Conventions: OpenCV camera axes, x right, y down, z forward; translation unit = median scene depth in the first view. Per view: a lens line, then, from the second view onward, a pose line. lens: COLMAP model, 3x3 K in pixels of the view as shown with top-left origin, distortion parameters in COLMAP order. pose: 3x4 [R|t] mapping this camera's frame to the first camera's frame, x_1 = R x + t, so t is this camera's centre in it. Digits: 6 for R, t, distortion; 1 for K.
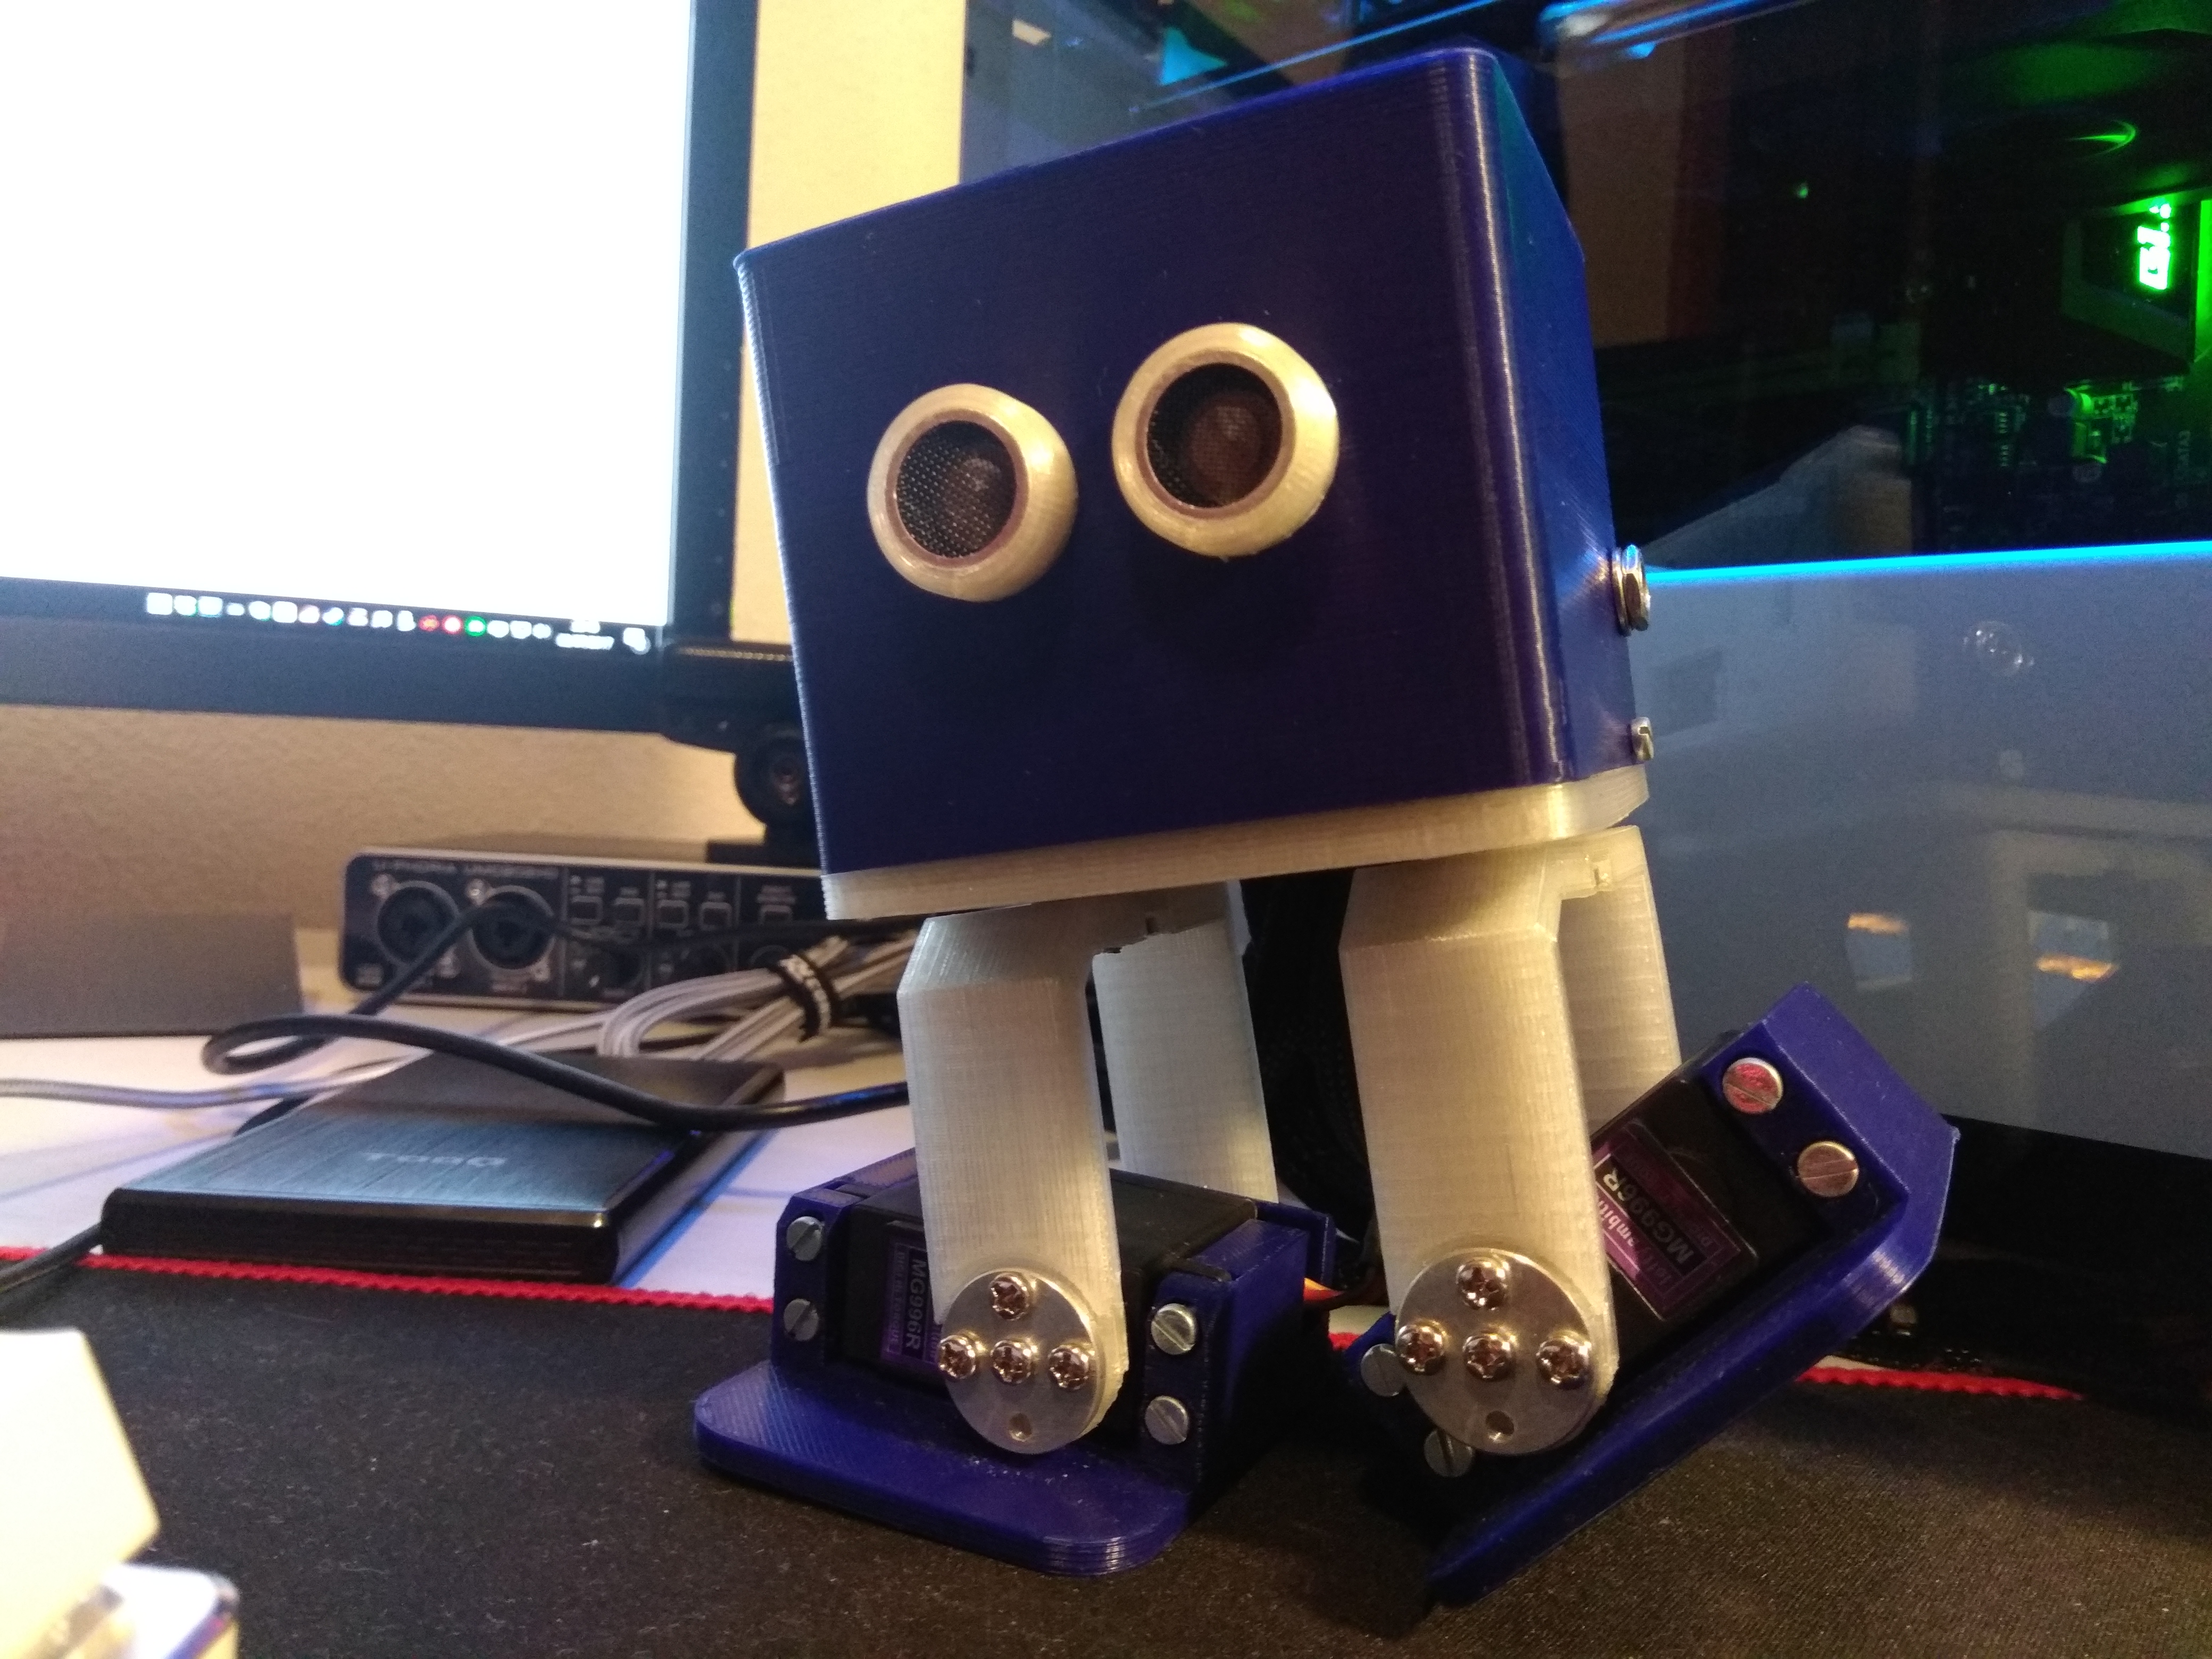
lens RADIAL K [[1746.7, 0, 1106.0], [0, 1746.7, 829.5], [0, 0, 1]] dist [0.092957, -0.198303]
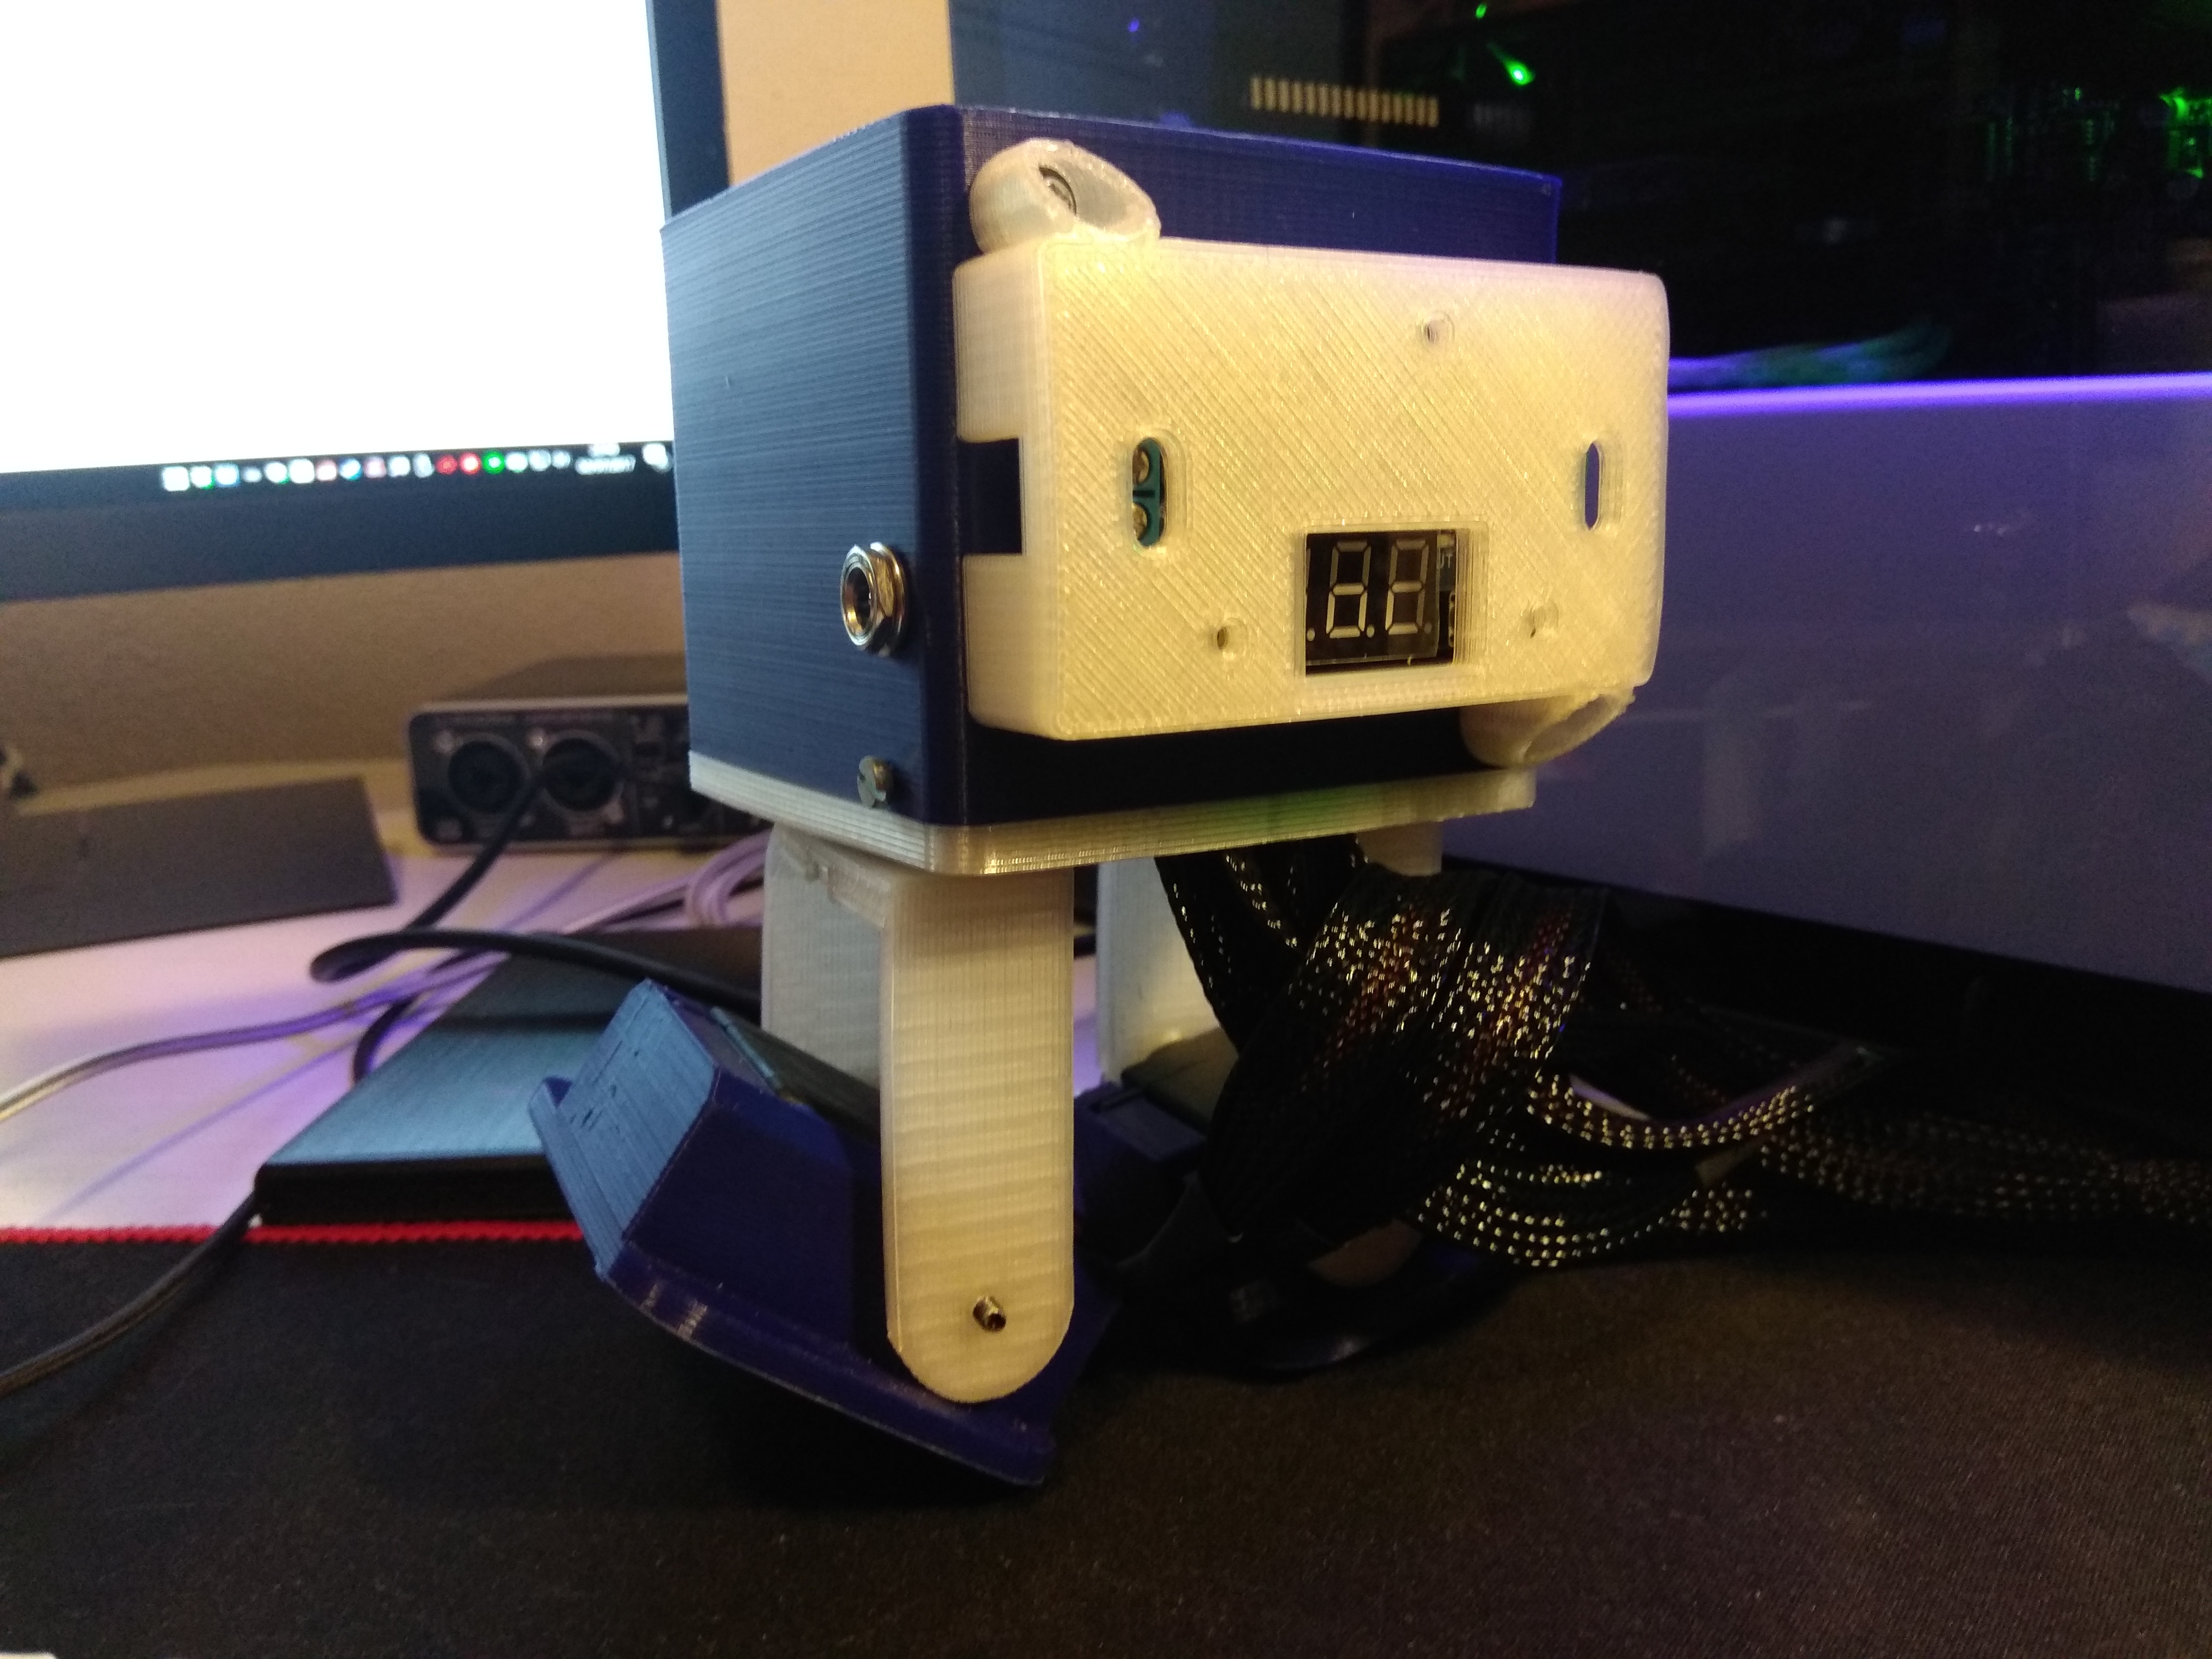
lens RADIAL K [[1761.4, 0, 1109.3], [0, 1761.4, 842.4], [0, 0, 1]] dist [0.026822, -0.082236]
pose [[0.995553, -0.088070, -0.033429, -0.006343], [0.092916, 0.976487, 0.194526, -0.072914], [0.015511, -0.196767, 0.980328, 0.011275]]
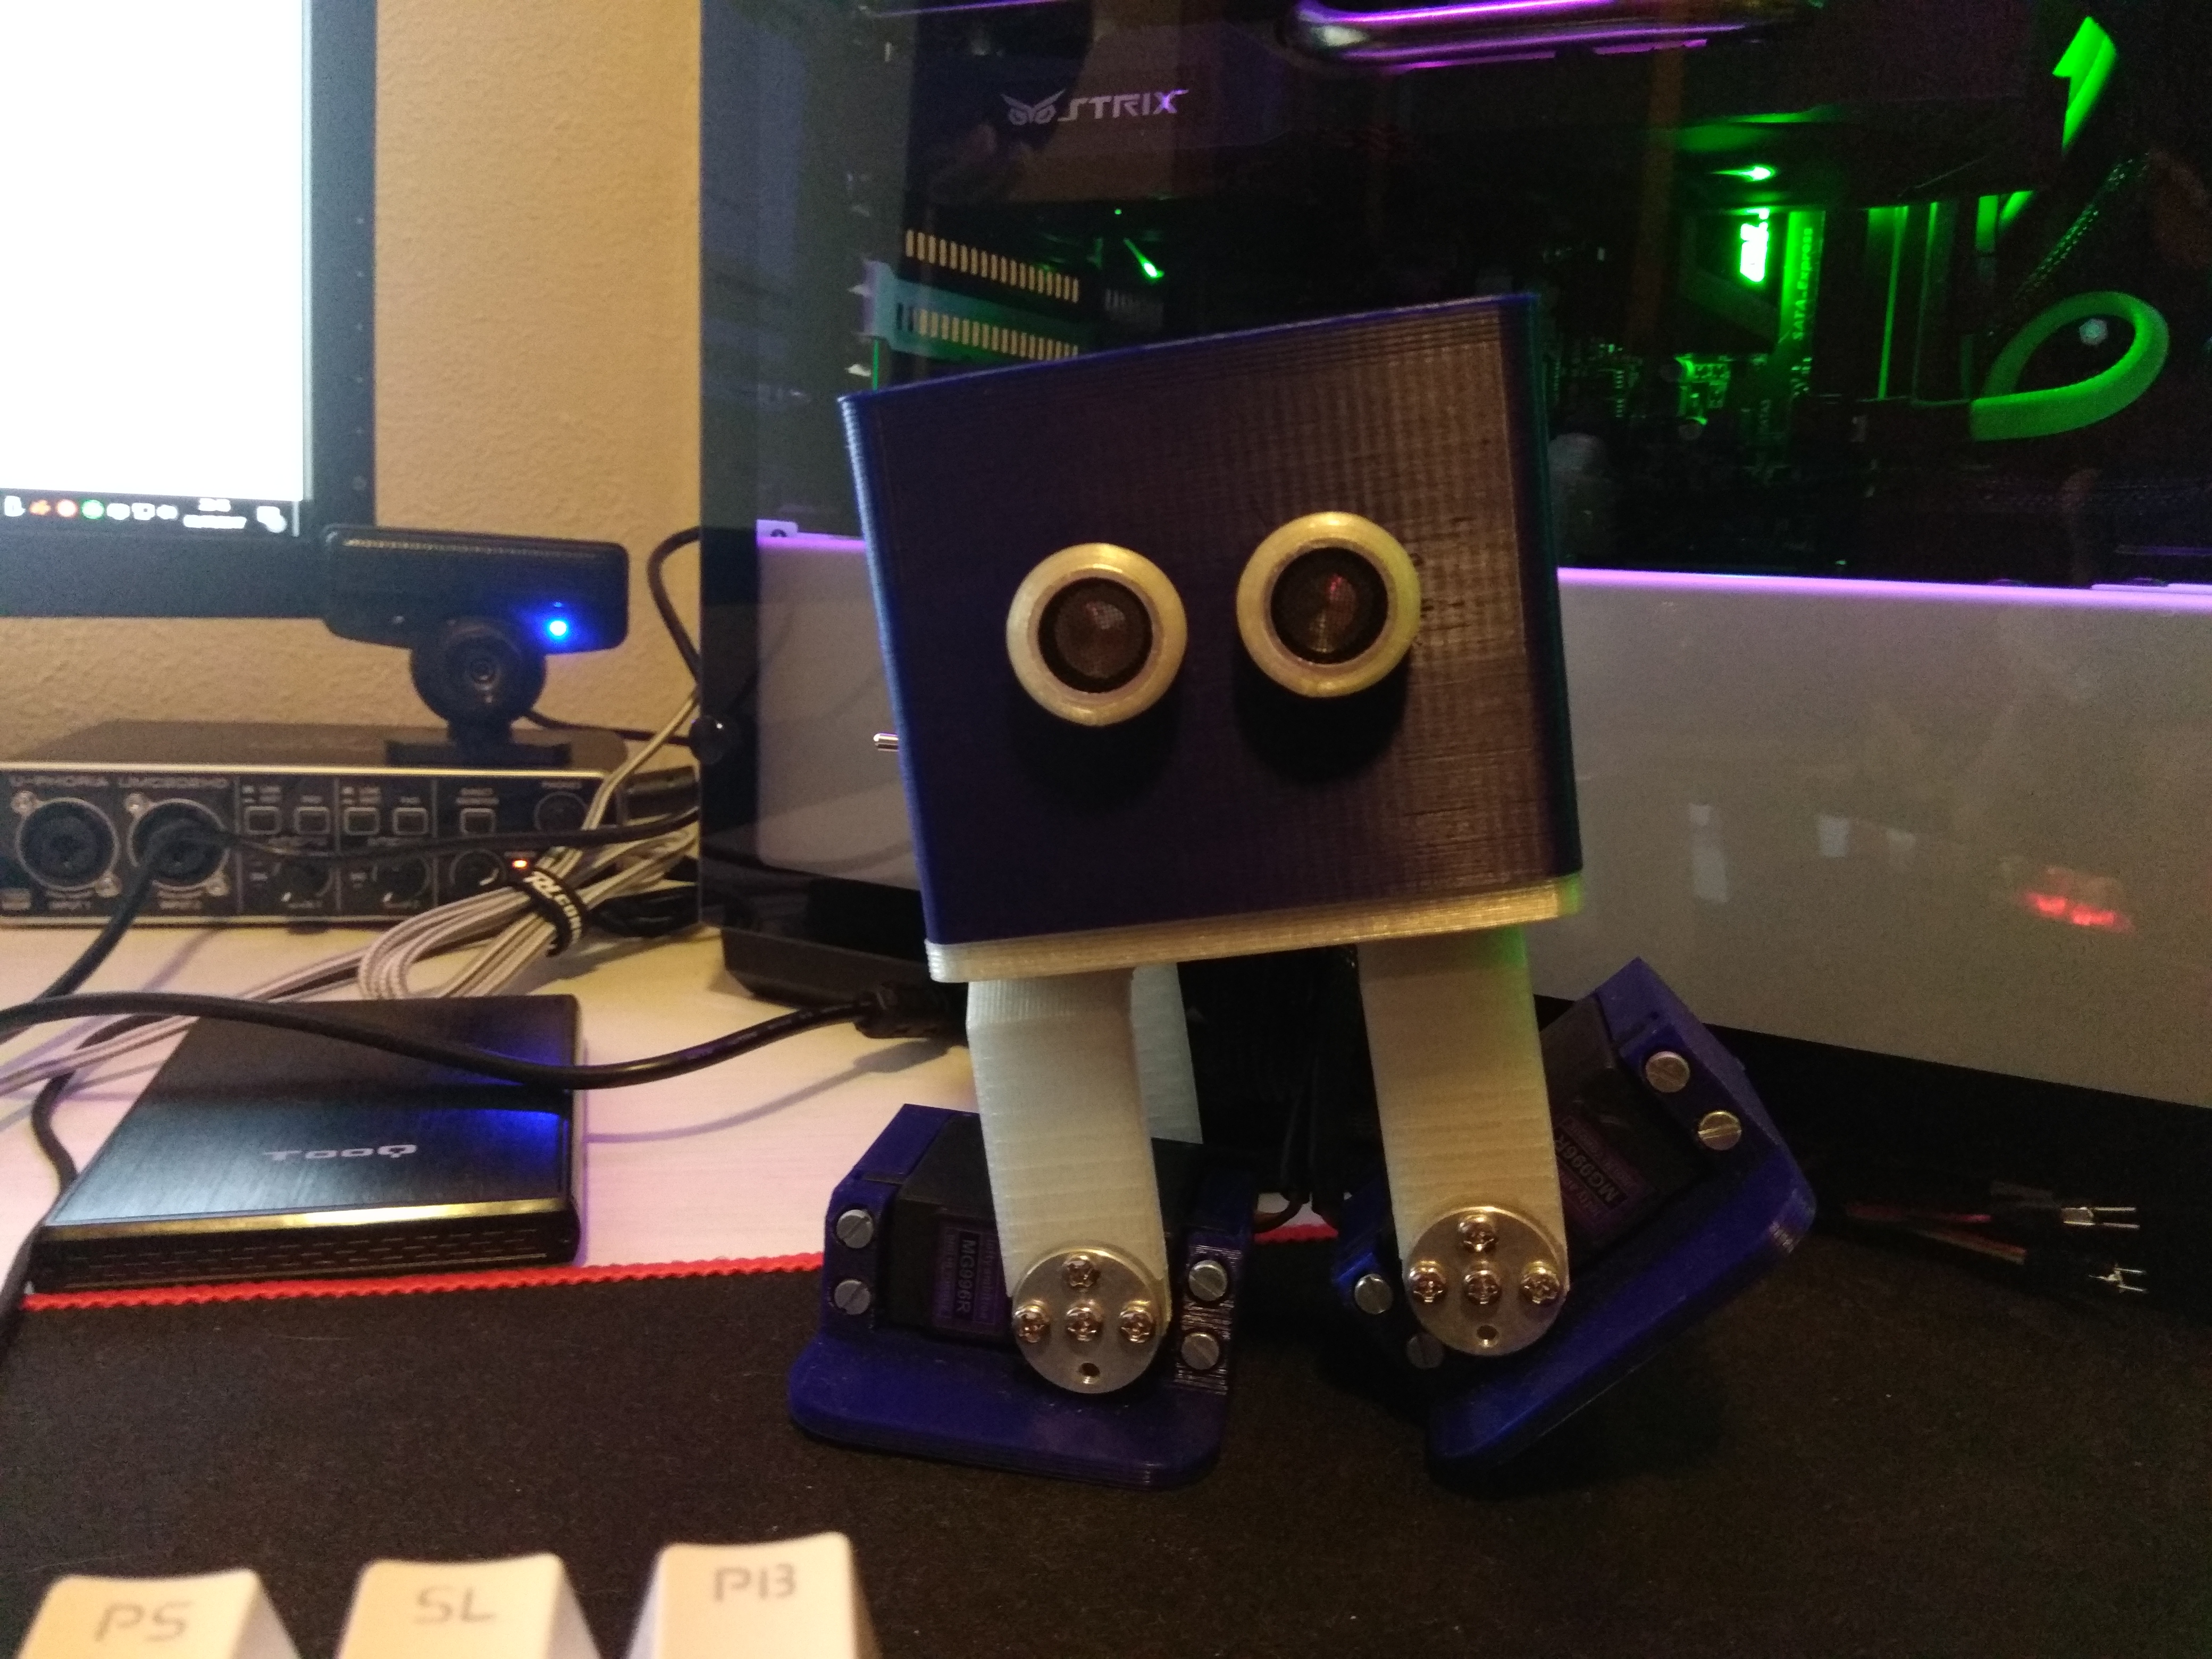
lens RADIAL K [[1746.7, 0, 1106.0], [0, 1746.7, 829.5], [0, 0, 1]] dist [0.092957, -0.198303]
pose [[0.953382, -0.049045, 0.297752, -0.146086], [0.008156, 0.990532, 0.137042, -0.076272], [-0.301654, -0.128225, 0.944755, -0.039448]]
